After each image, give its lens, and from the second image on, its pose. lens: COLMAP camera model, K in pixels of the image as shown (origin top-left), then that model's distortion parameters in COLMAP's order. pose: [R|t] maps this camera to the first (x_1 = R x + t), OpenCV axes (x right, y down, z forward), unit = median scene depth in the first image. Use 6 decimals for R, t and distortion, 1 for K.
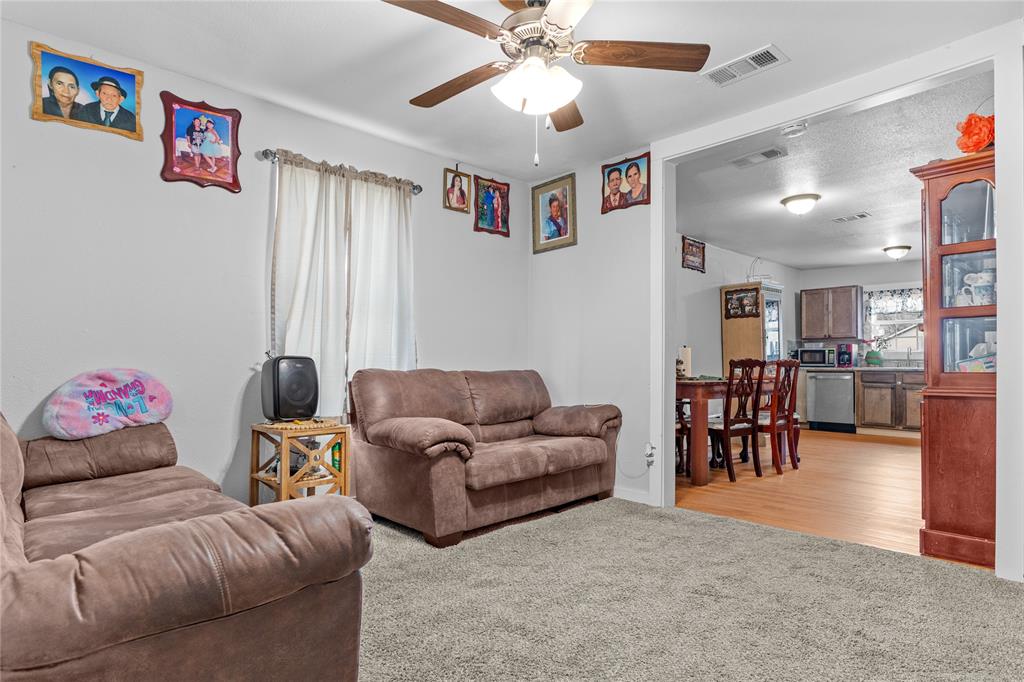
lens RADIAL K [[556.4, 0, 512.5], [0, 556.4, 350.4], [0, 0, 1]] dist [-0.002976, -0.000085]
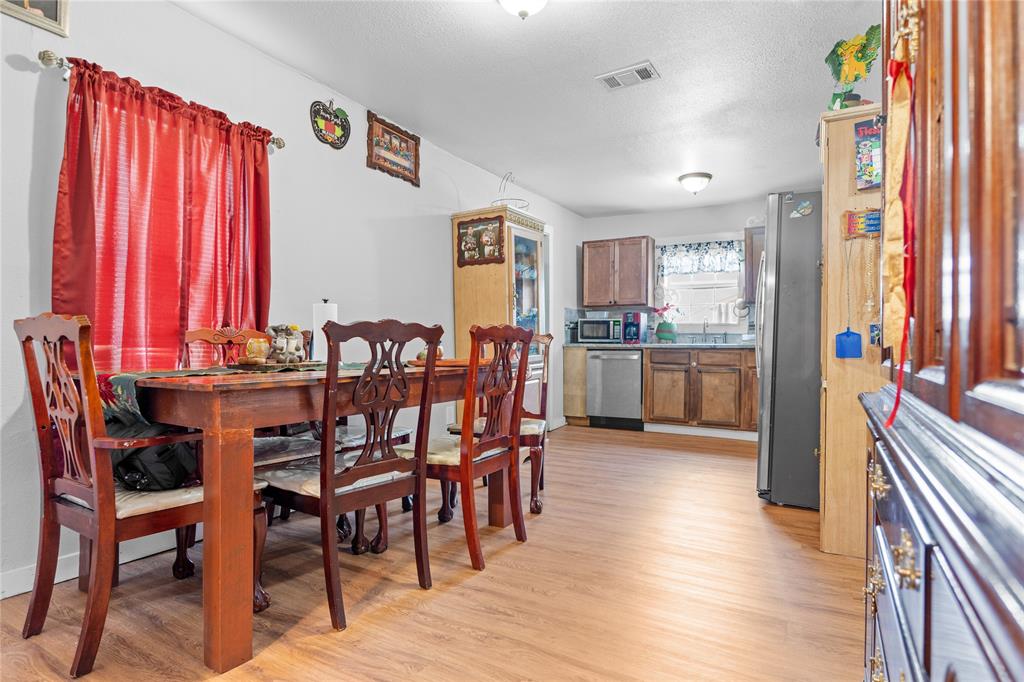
lens RADIAL K [[556.4, 0, 512.5], [0, 556.4, 350.4], [0, 0, 1]] dist [-0.002976, -0.000085]
pose [[0.955368, -0.007605, 0.295321, 0.224570], [-0.003356, 0.999325, 0.036593, 0.012680], [-0.295400, -0.035951, 0.954697, 0.333540]]
